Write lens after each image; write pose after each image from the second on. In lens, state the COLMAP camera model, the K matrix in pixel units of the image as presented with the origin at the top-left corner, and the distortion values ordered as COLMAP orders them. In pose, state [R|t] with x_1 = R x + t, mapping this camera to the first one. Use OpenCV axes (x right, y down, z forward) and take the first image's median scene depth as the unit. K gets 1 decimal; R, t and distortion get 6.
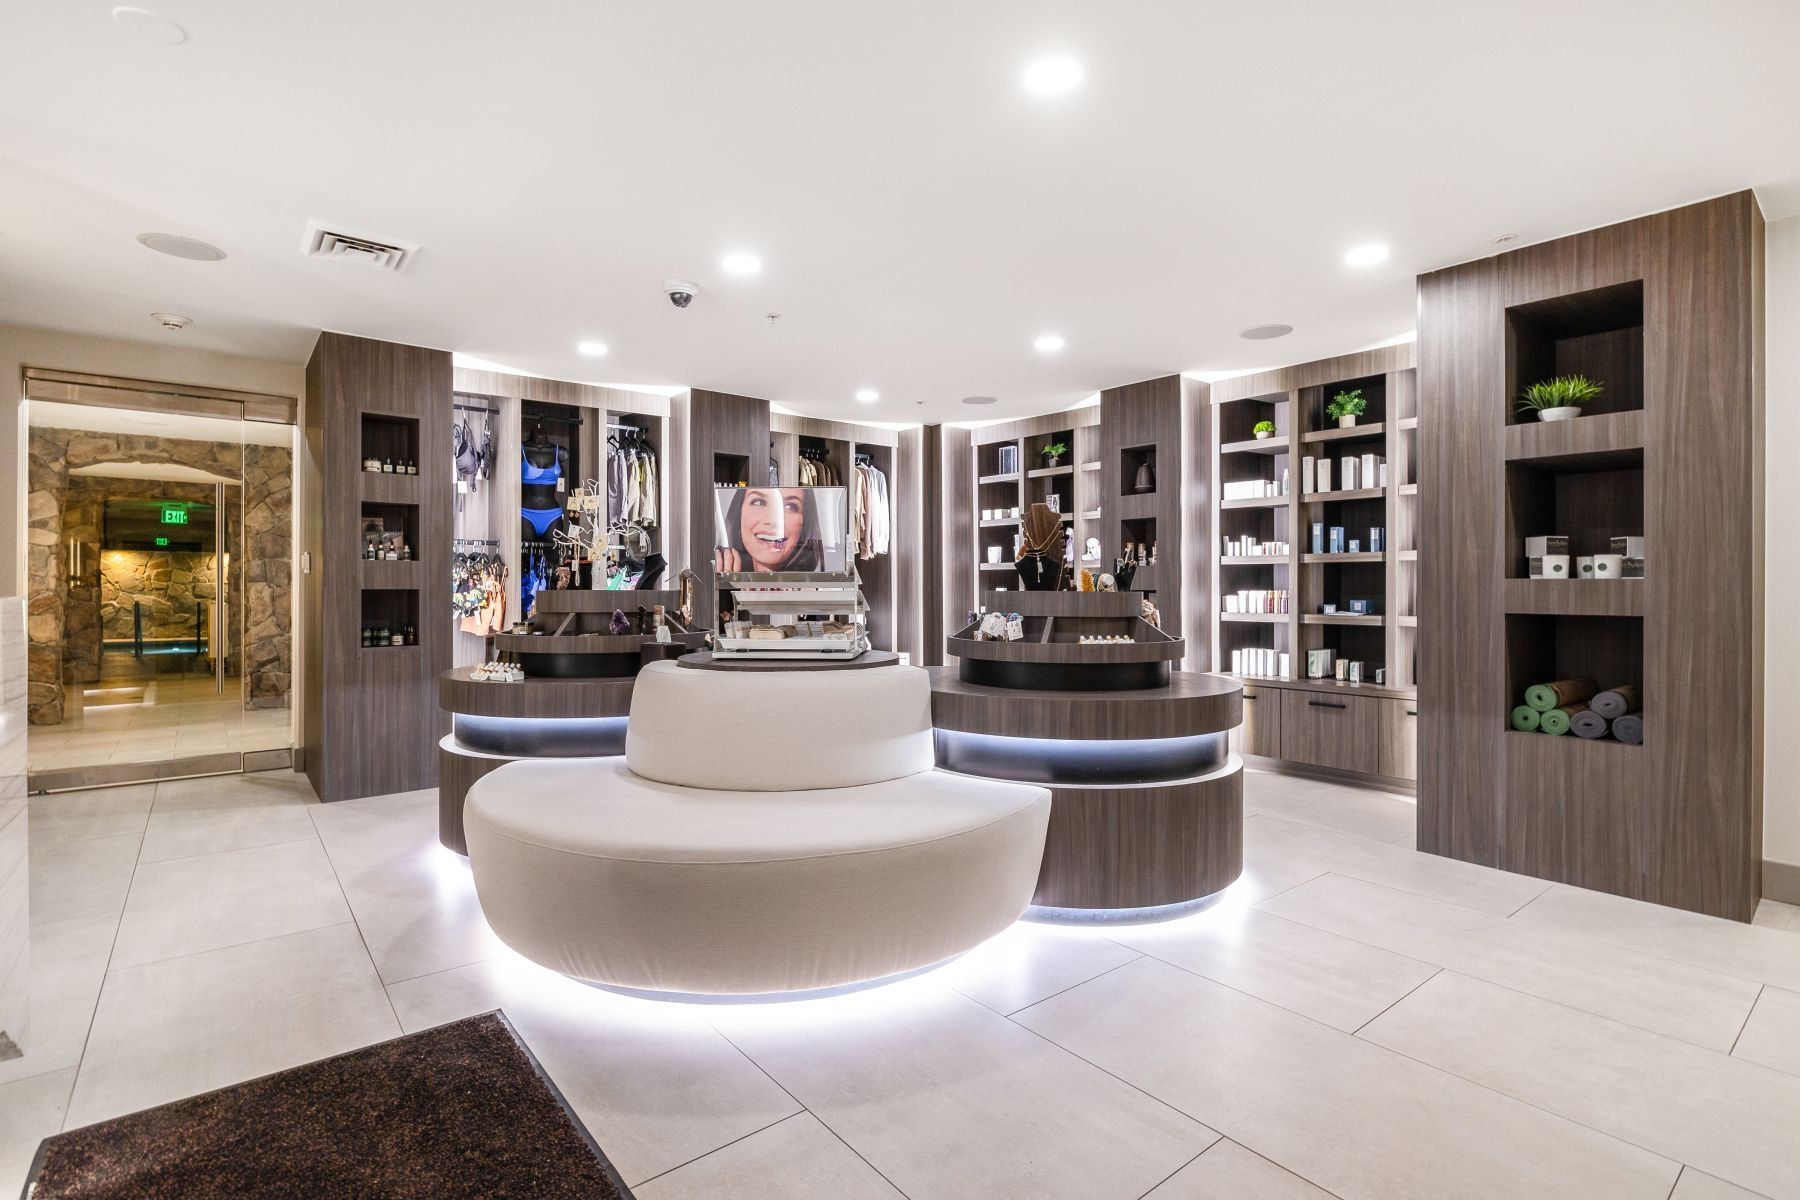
lens RADIAL K [[855.9, 0, 901.6], [0, 855.9, 589.7], [0, 0, 1]] dist [-0.000403, 0.000036]
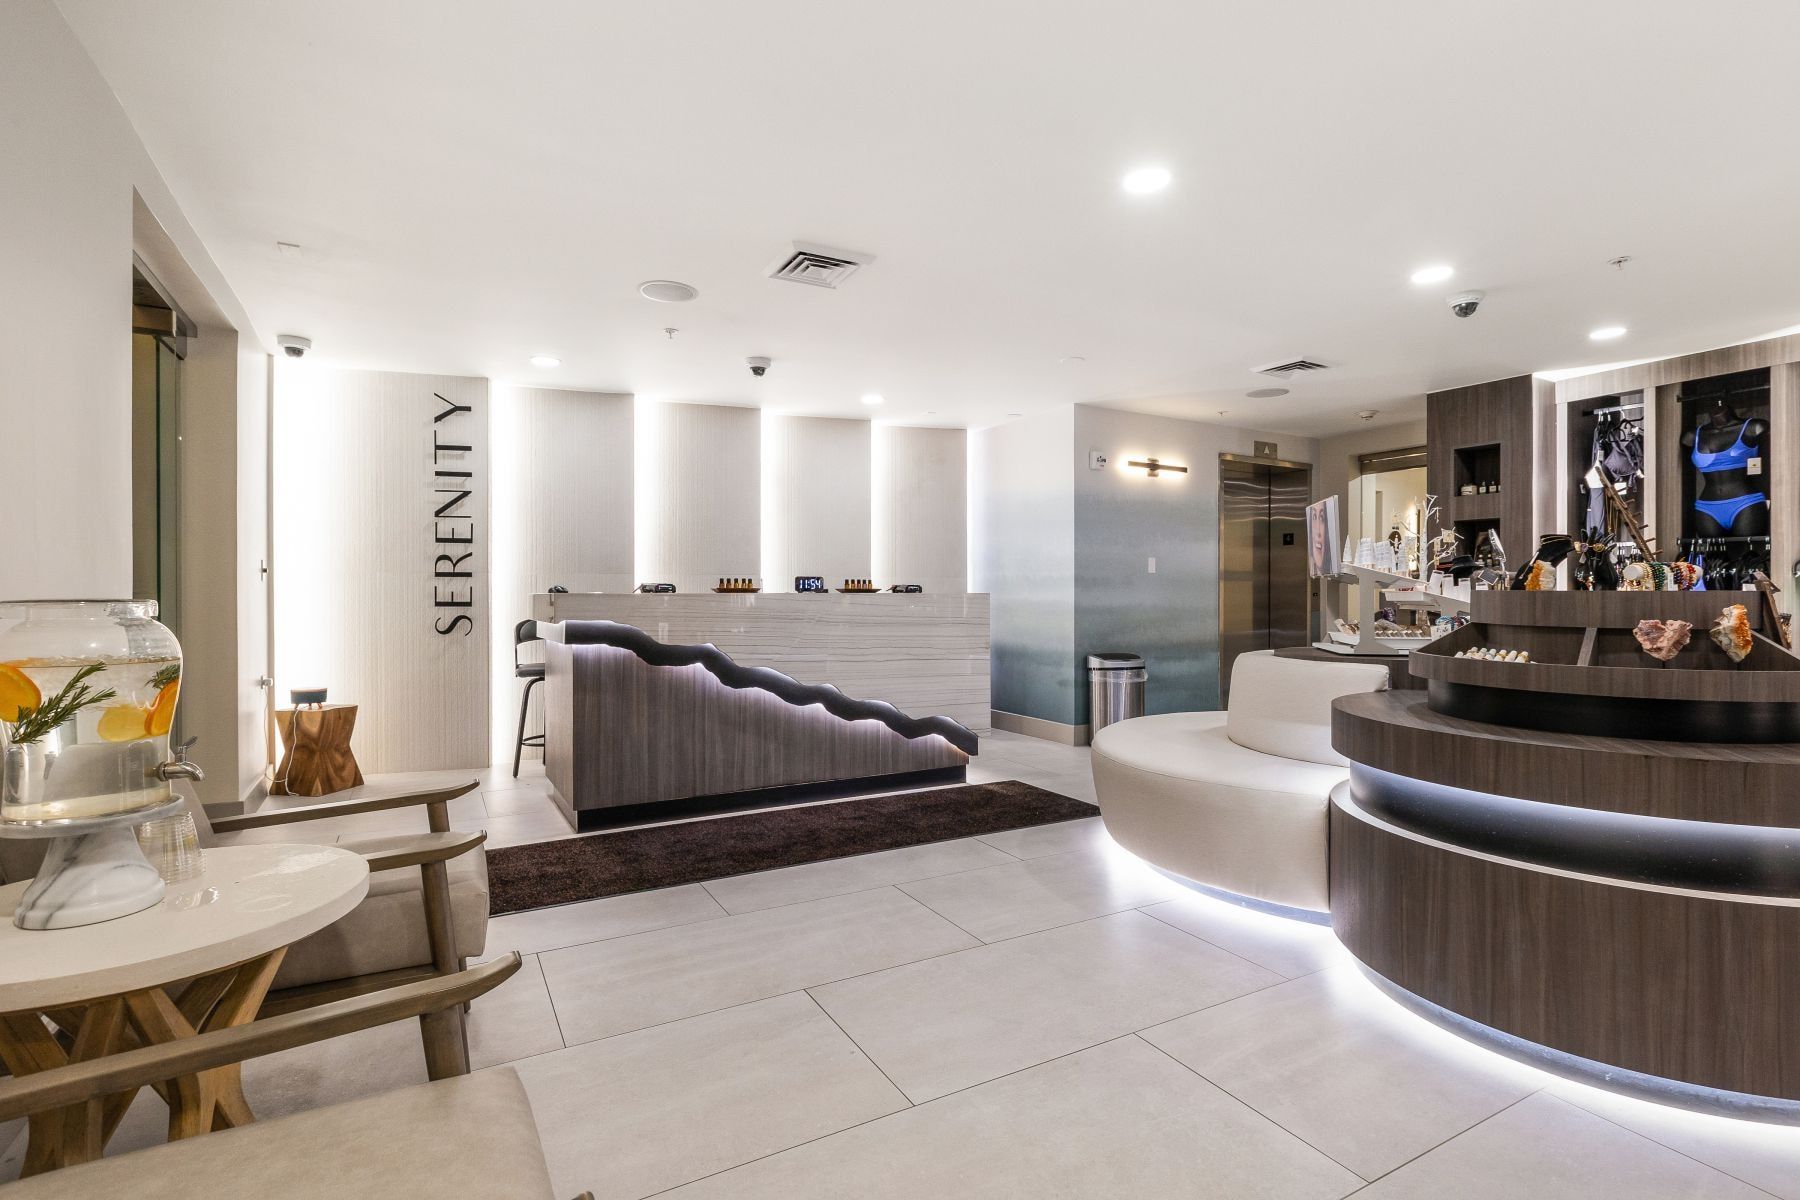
lens RADIAL K [[855.9, 0, 901.3], [0, 855.9, 596.5], [0, 0, 1]] dist [-0.000403, 0.000036]
pose [[-0.177581, 0.003735, -0.984099, 0.716388], [-0.002805, 0.999987, 0.004302, 0.003407], [0.984102, 0.003525, -0.177568, 0.419840]]
